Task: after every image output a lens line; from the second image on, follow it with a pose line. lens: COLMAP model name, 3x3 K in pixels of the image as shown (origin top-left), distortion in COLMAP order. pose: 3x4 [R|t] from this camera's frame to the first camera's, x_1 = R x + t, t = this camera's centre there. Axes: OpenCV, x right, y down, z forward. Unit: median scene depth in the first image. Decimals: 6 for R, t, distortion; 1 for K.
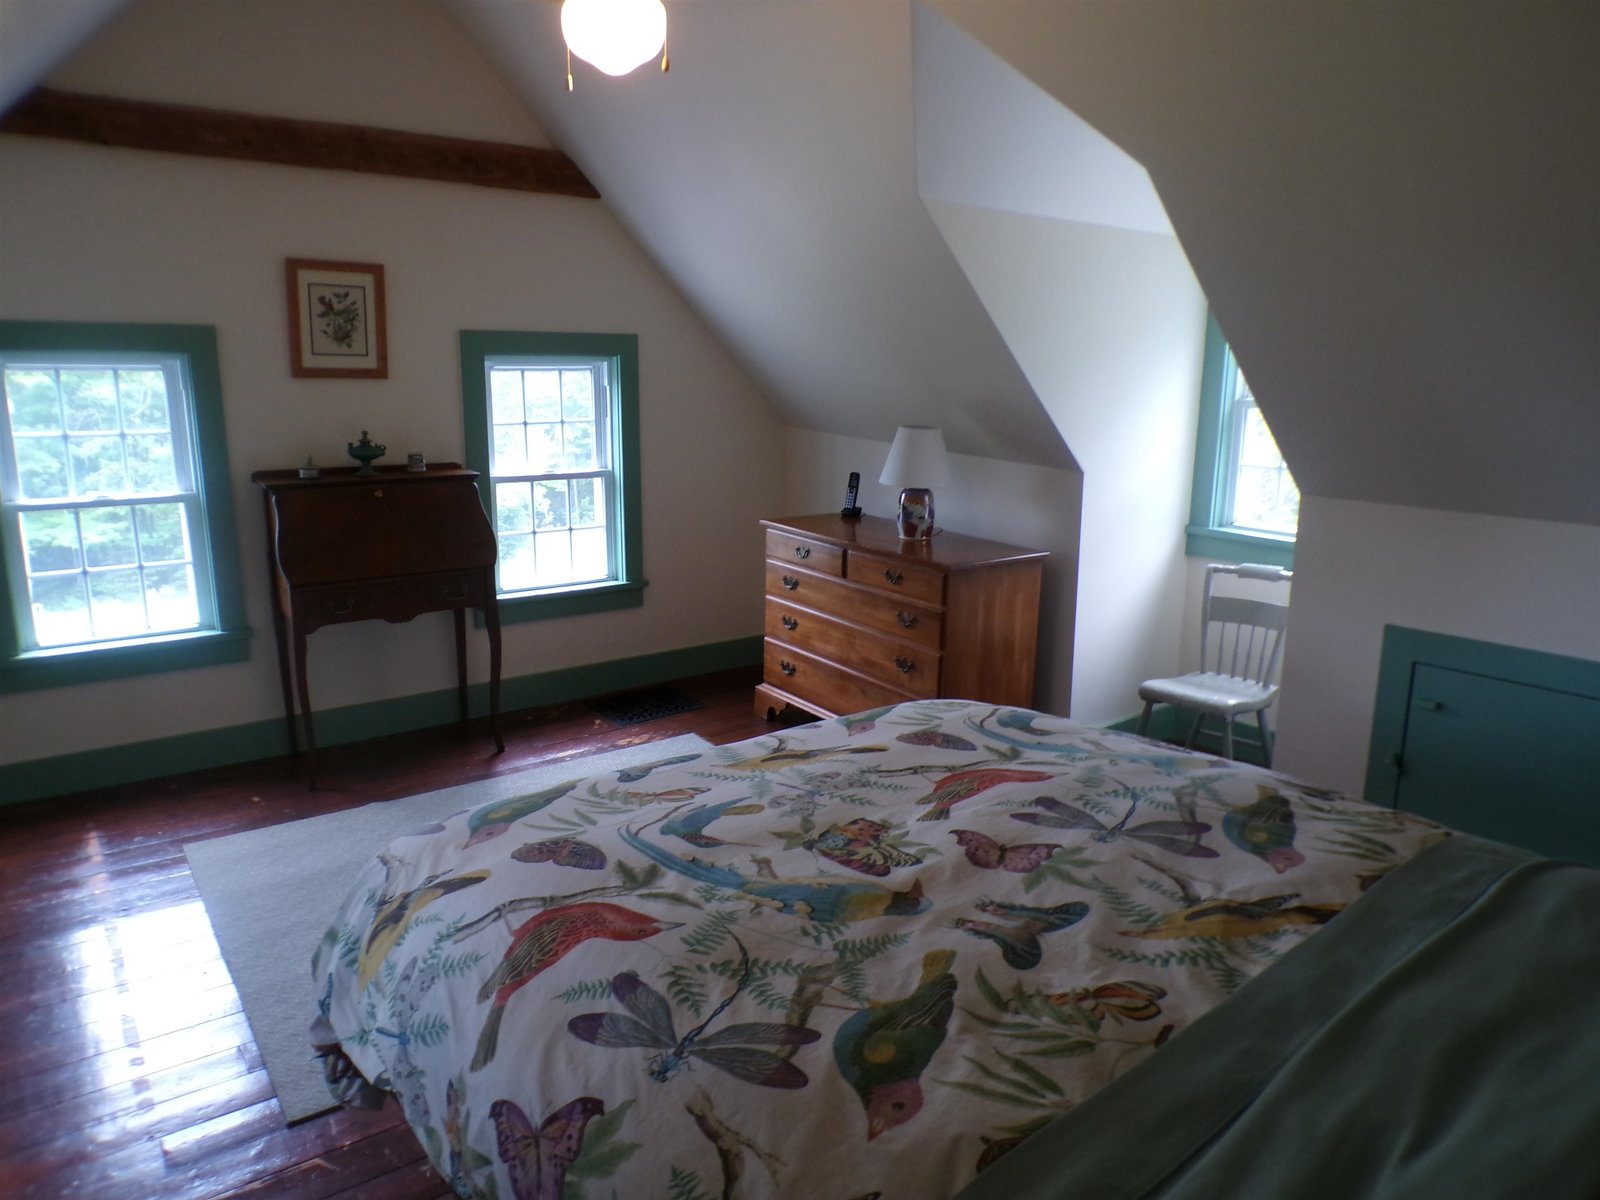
lens RADIAL K [[1081.2, 0, 802.4], [0, 1081.2, 599.7], [0, 0, 1]] dist [-0.035993, 0.005235]
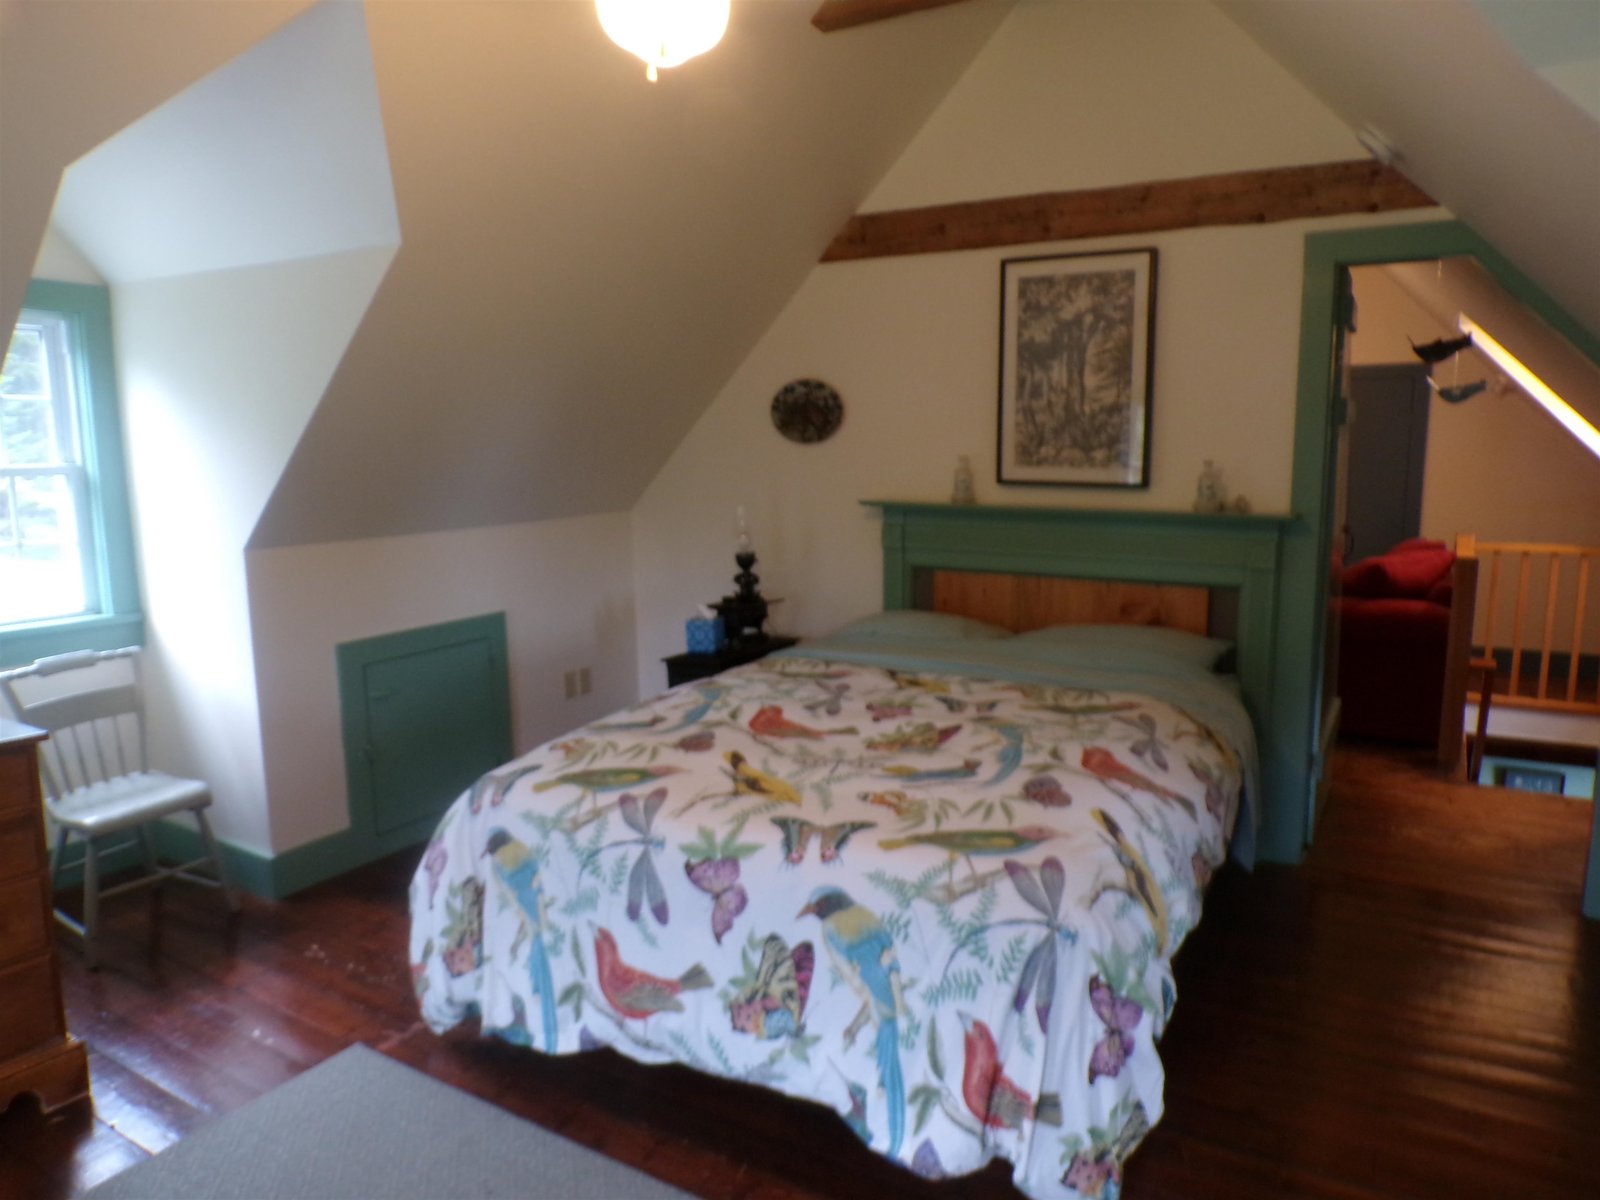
lens RADIAL K [[1081.2, 0, 799.6], [0, 1081.2, 601.3], [0, 0, 1]] dist [-0.035993, 0.005235]
pose [[-0.386437, -0.142360, 0.911263, -1.159957], [0.190737, 0.954323, 0.229973, -0.317394], [-0.902378, 0.262682, -0.341632, 1.506013]]
